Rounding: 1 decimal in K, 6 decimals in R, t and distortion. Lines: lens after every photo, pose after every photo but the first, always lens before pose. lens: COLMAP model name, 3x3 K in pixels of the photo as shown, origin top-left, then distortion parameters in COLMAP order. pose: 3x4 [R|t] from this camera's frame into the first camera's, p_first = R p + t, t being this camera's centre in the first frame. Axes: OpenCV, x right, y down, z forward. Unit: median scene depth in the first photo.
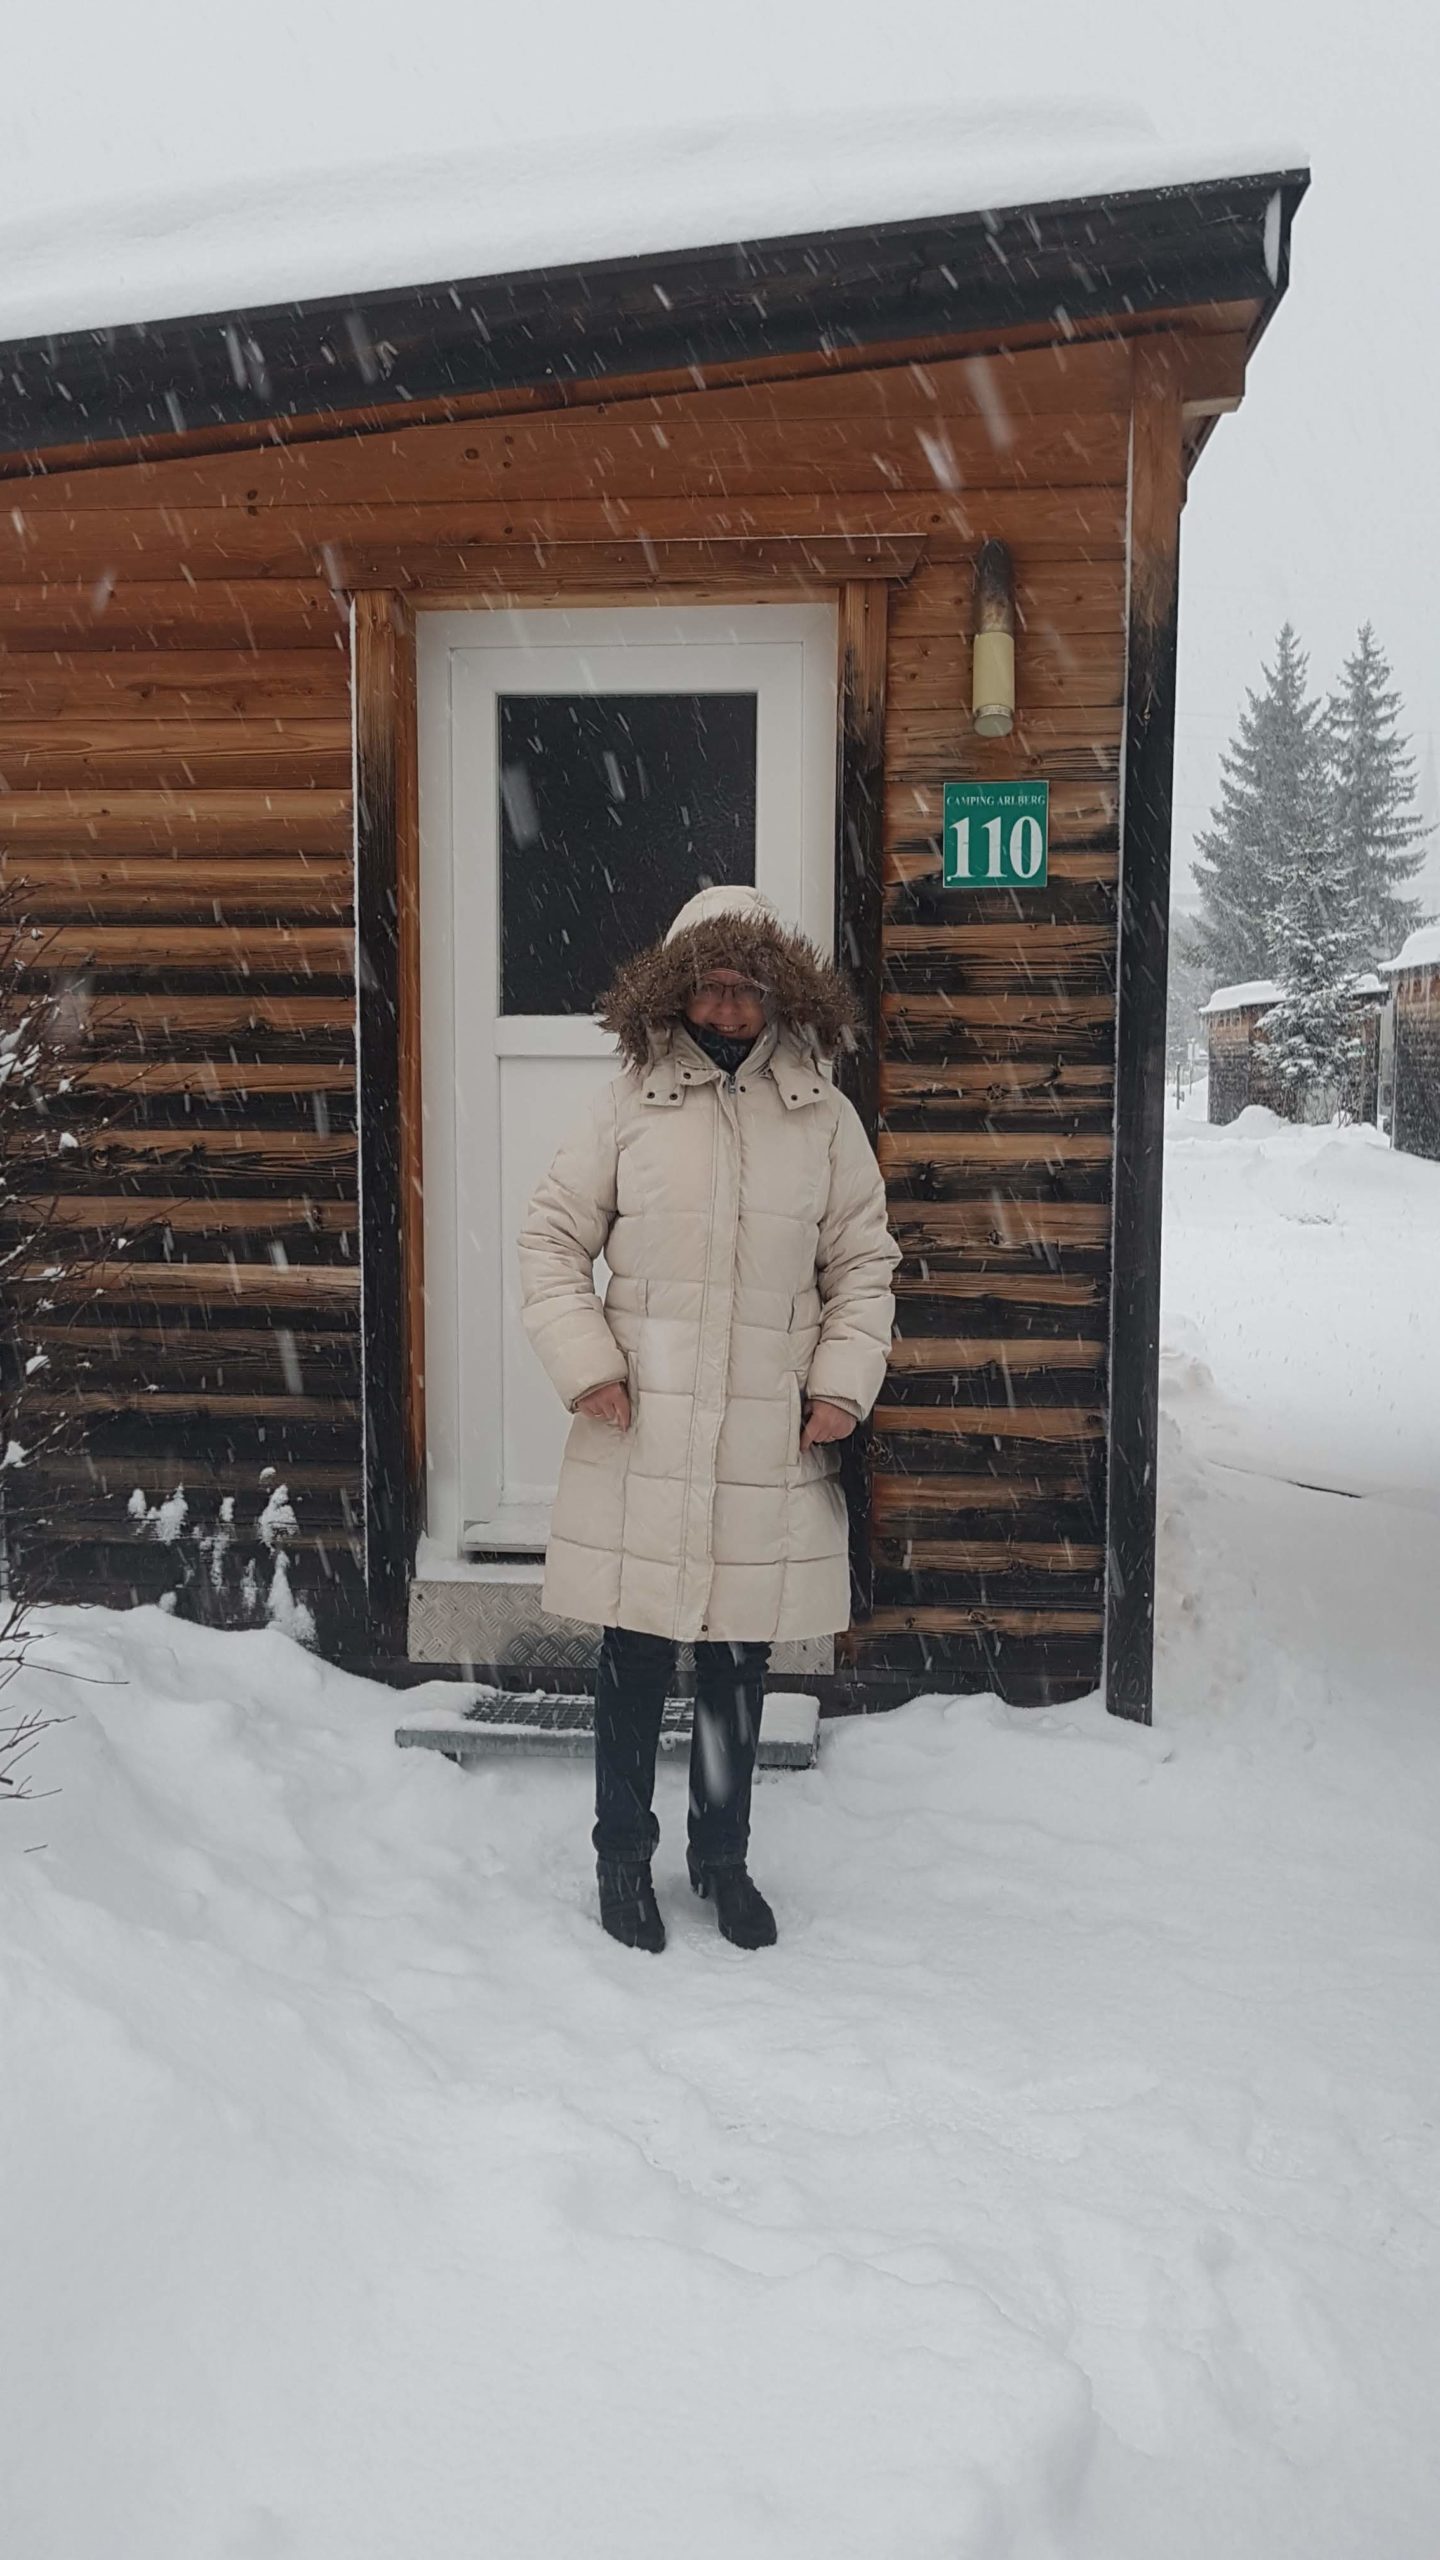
lens RADIAL K [[2033.0, 0, 720.0], [0, 2033.0, 1280.0], [0, 0, 1]] dist [-0.014305, 0.004101]
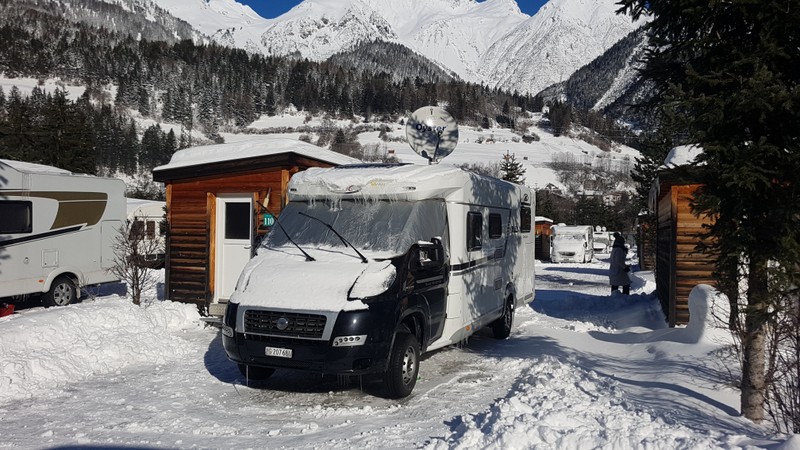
lens RADIAL K [[635.3, 0, 400.0], [0, 635.3, 225.0], [0, 0, 1]] dist [-0.014305, 0.004101]
pose [[0.964140, 0.011524, -0.265142, 1.348314], [-0.045346, 0.991518, -0.121800, 0.106785], [0.261490, 0.129456, 0.956485, -1.407487]]
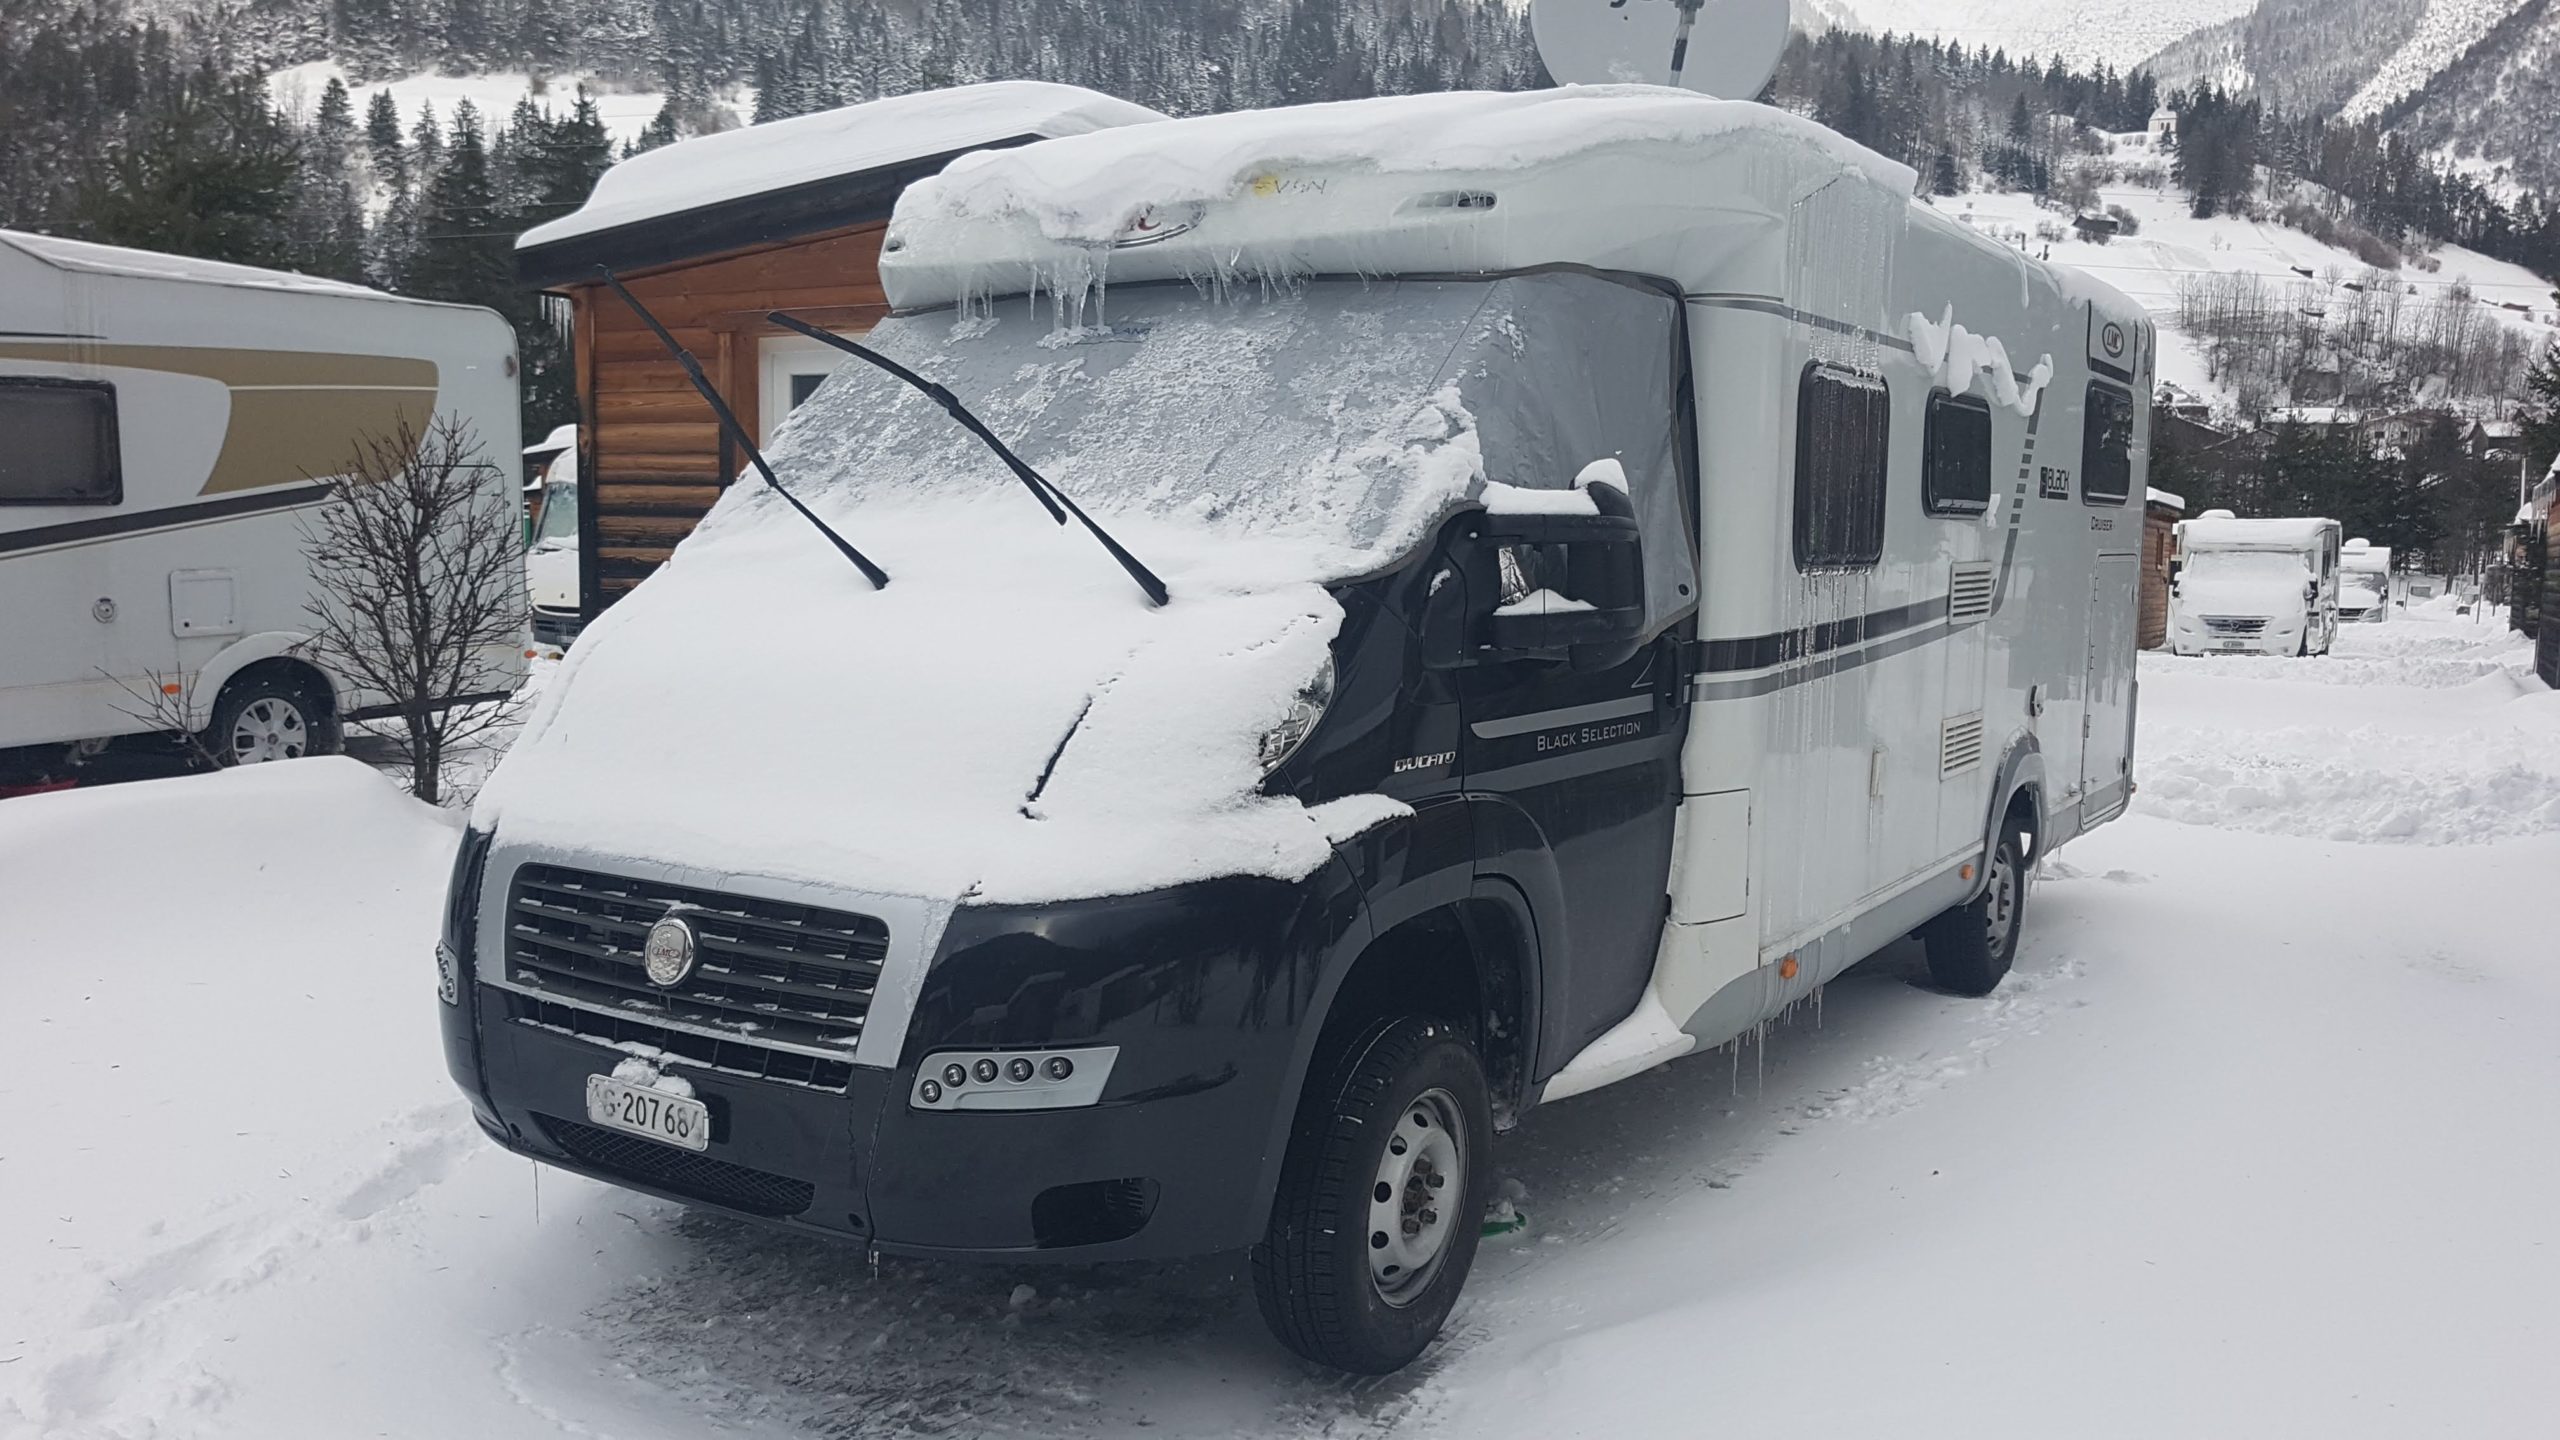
lens RADIAL K [[2033.0, 0, 1280.0], [0, 2033.0, 720.0], [0, 0, 1]] dist [-0.014305, 0.004101]
pose [[0.902628, 0.055521, -0.426825, 1.269429], [-0.069412, 0.997442, -0.017044, 0.067802], [0.424787, 0.045011, 0.904174, -0.671367]]
